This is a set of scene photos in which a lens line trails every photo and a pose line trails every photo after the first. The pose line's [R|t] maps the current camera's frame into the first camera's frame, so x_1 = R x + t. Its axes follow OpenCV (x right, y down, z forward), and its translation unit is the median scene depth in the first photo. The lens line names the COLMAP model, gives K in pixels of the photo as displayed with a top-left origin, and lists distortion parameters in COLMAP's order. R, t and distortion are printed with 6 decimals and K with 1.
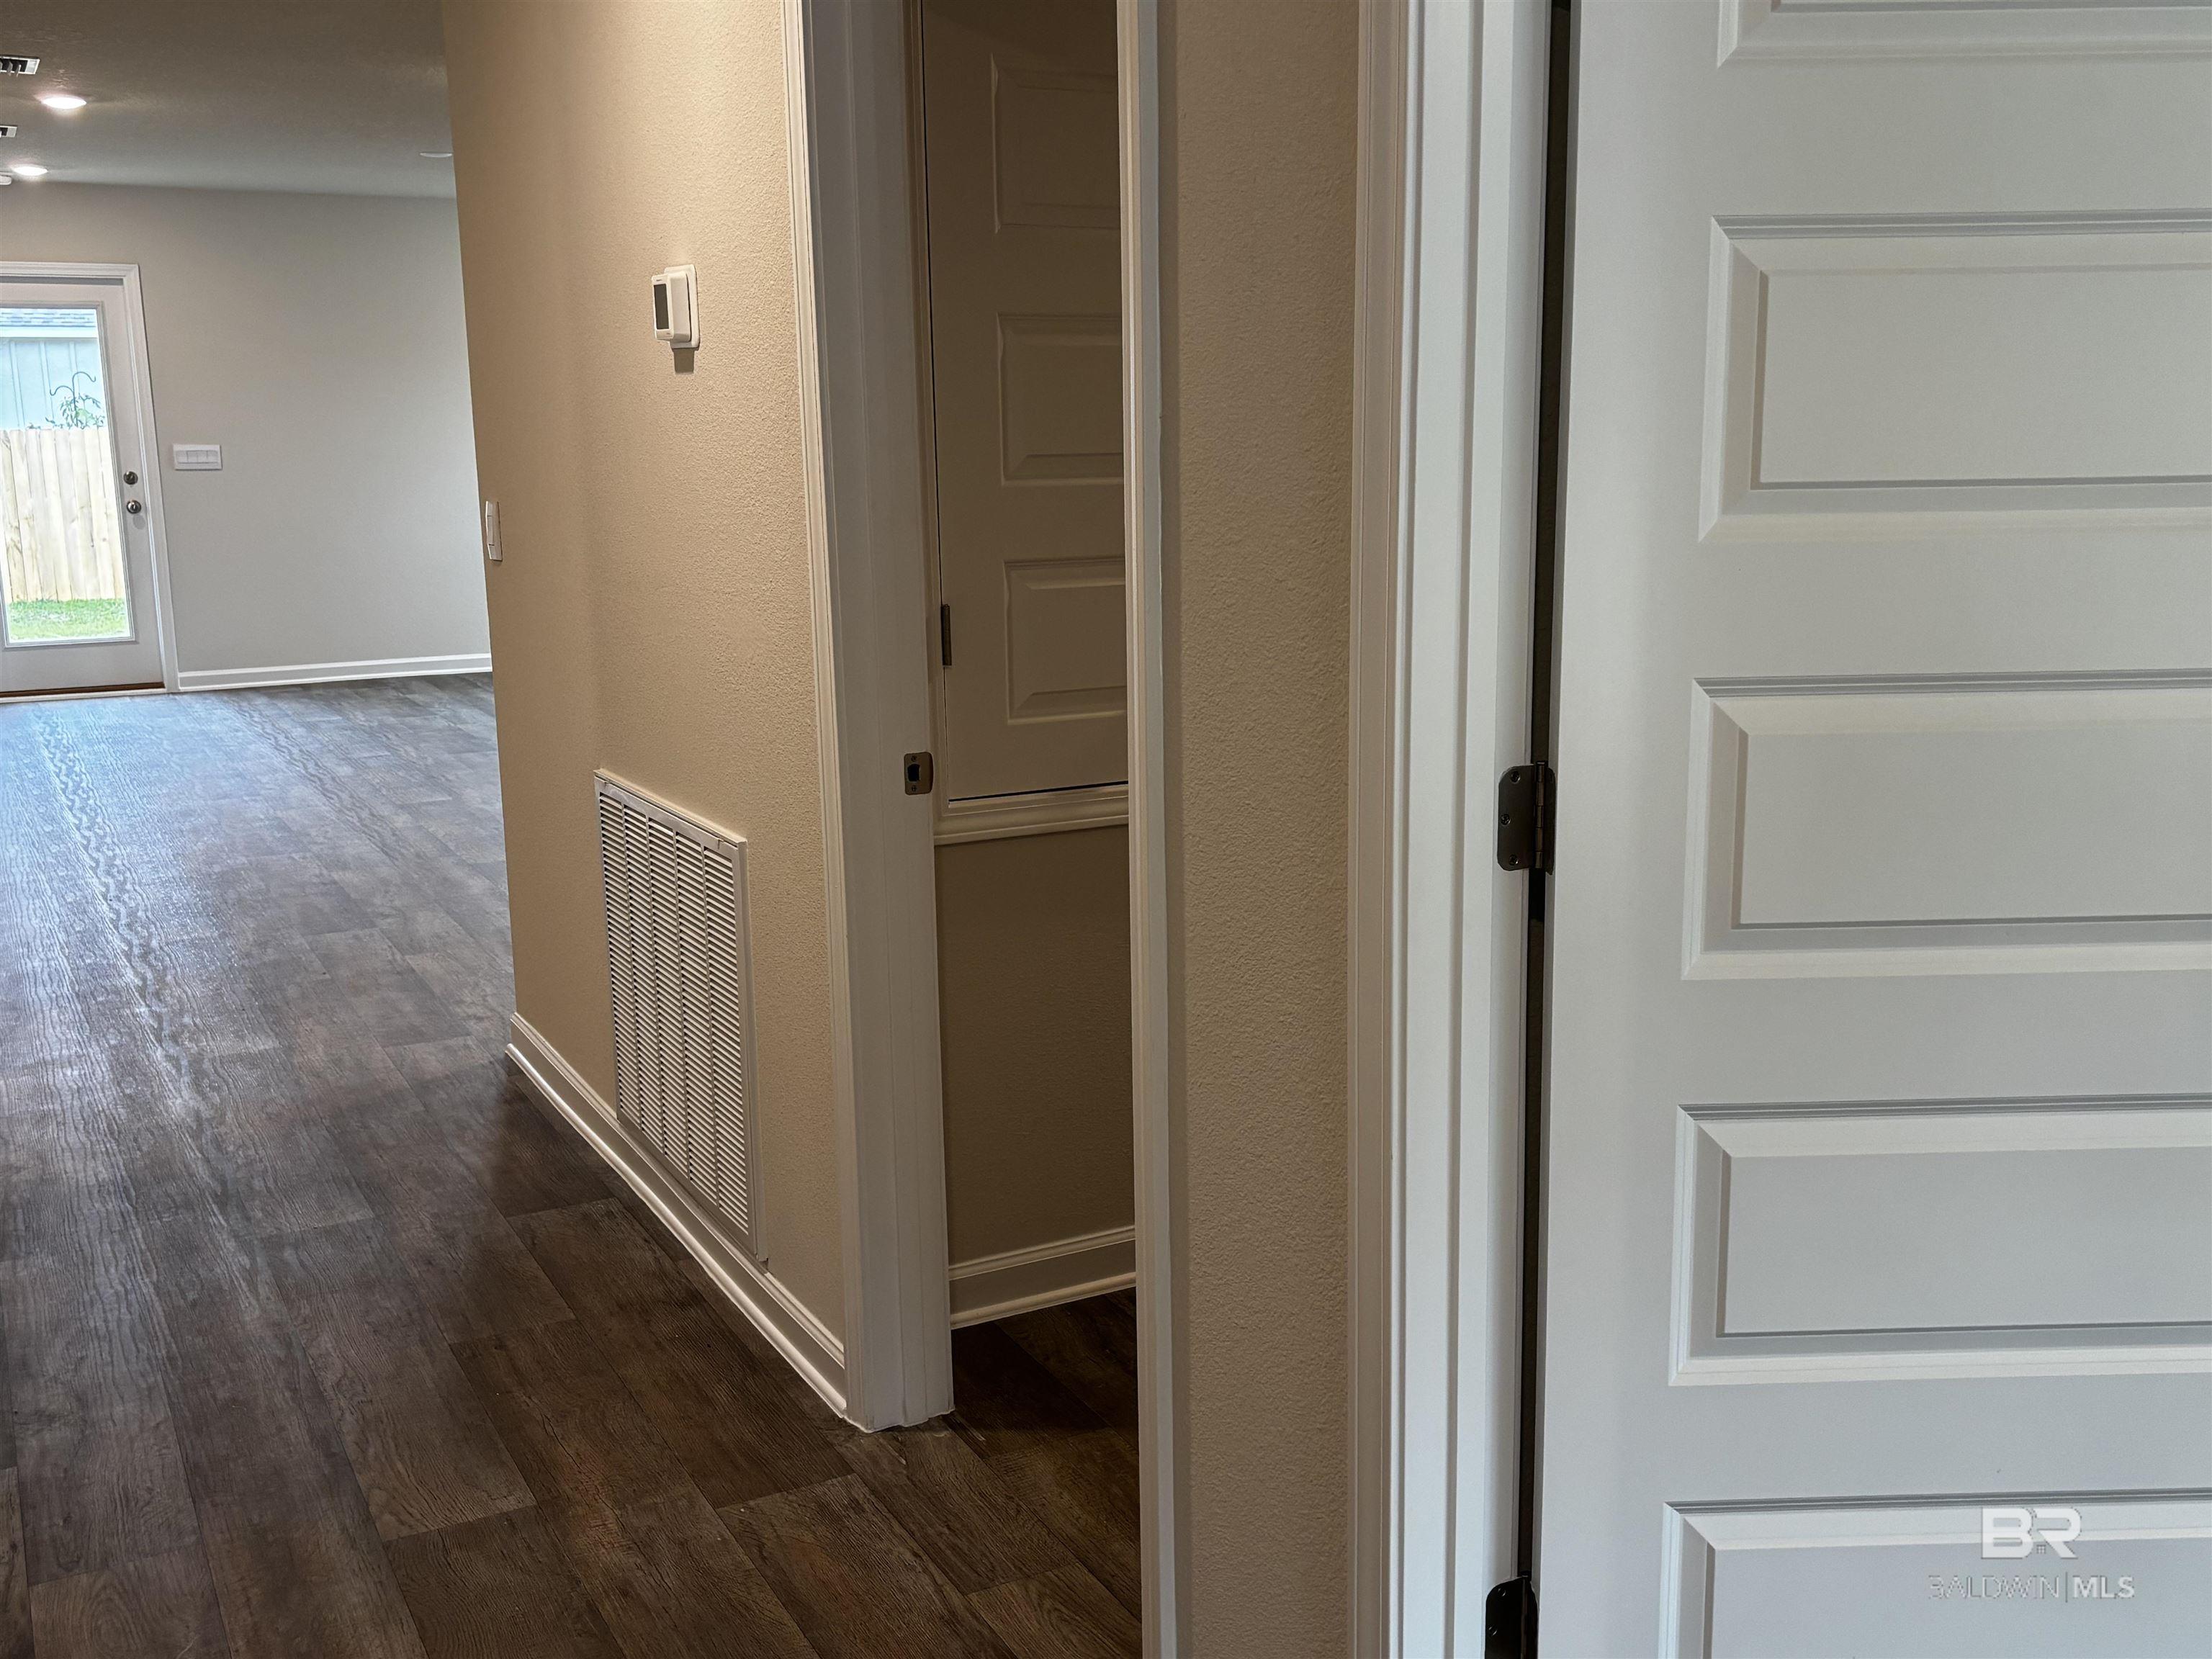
lens RADIAL K [[2174.9, 0, 1096.2], [0, 2174.9, 827.3], [0, 0, 1]] dist [0.025362, 0.000000]
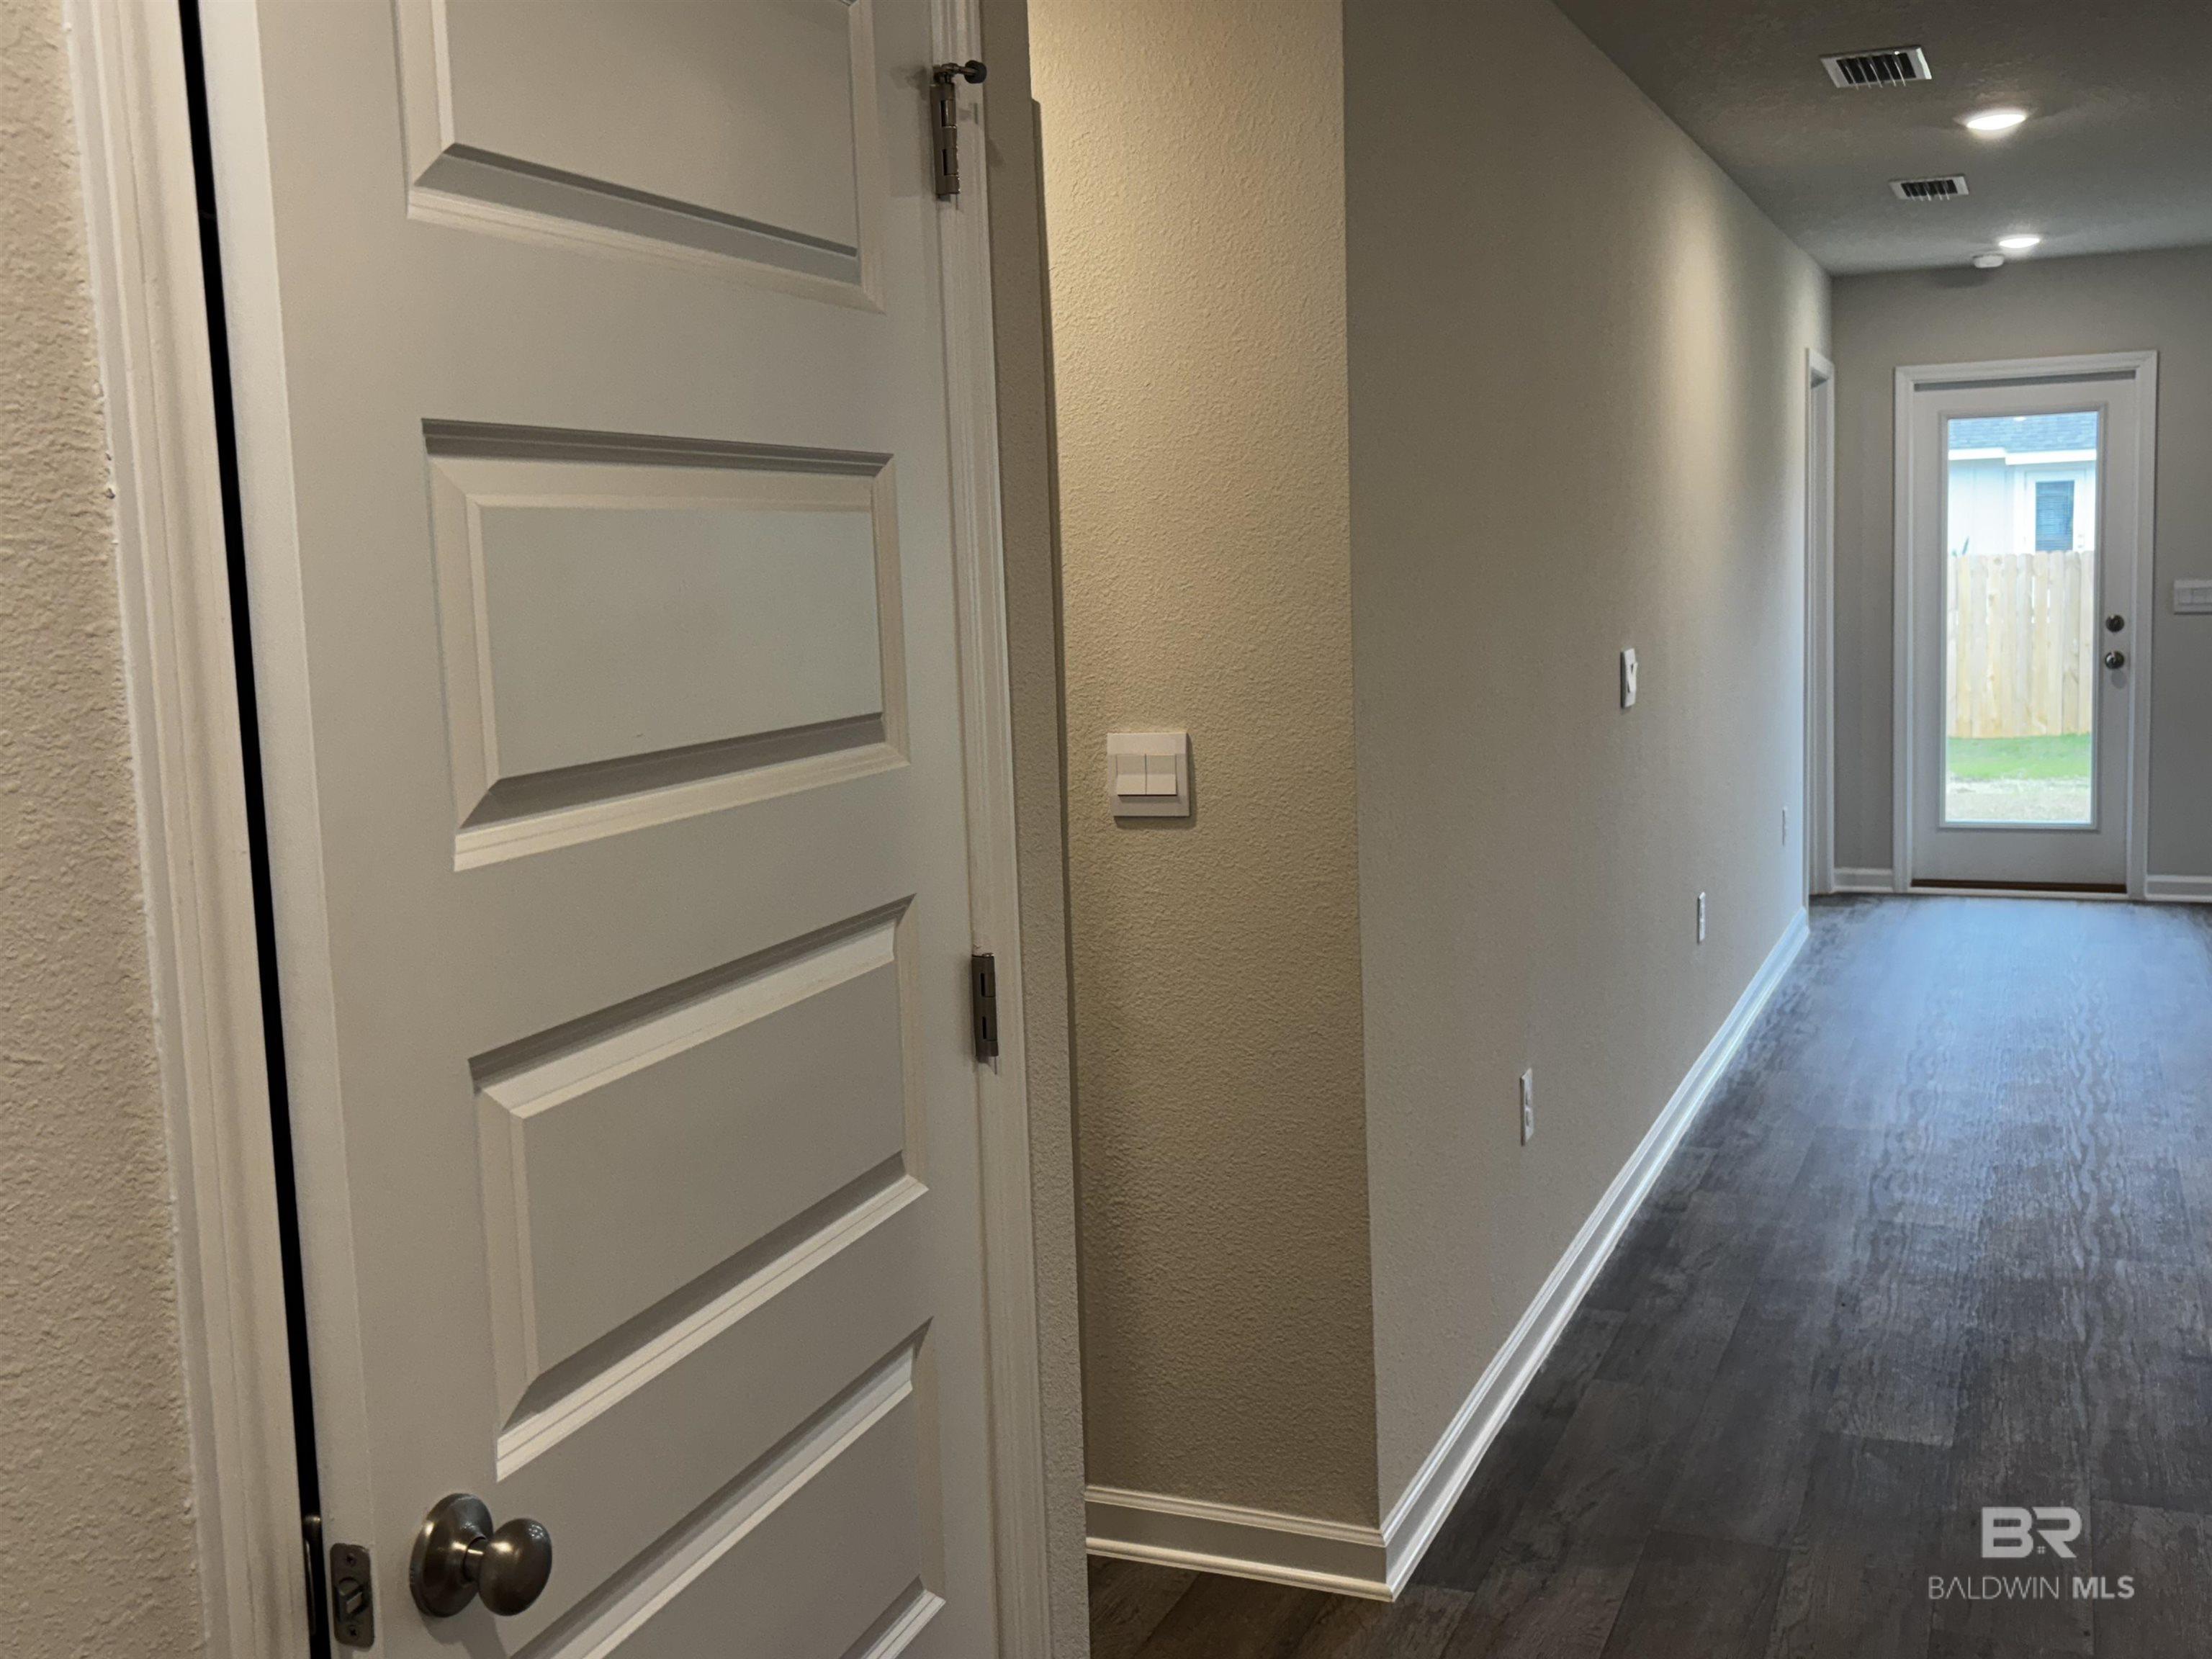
lens RADIAL K [[2174.9, 0, 1142.5], [0, 2174.9, 803.4], [0, 0, 1]] dist [0.025362, 0.000000]
pose [[0.633217, 0.077294, -0.770105, -0.080206], [-0.123264, 0.992372, -0.001750, -0.074379], [0.764096, 0.096034, 0.637915, 0.349920]]
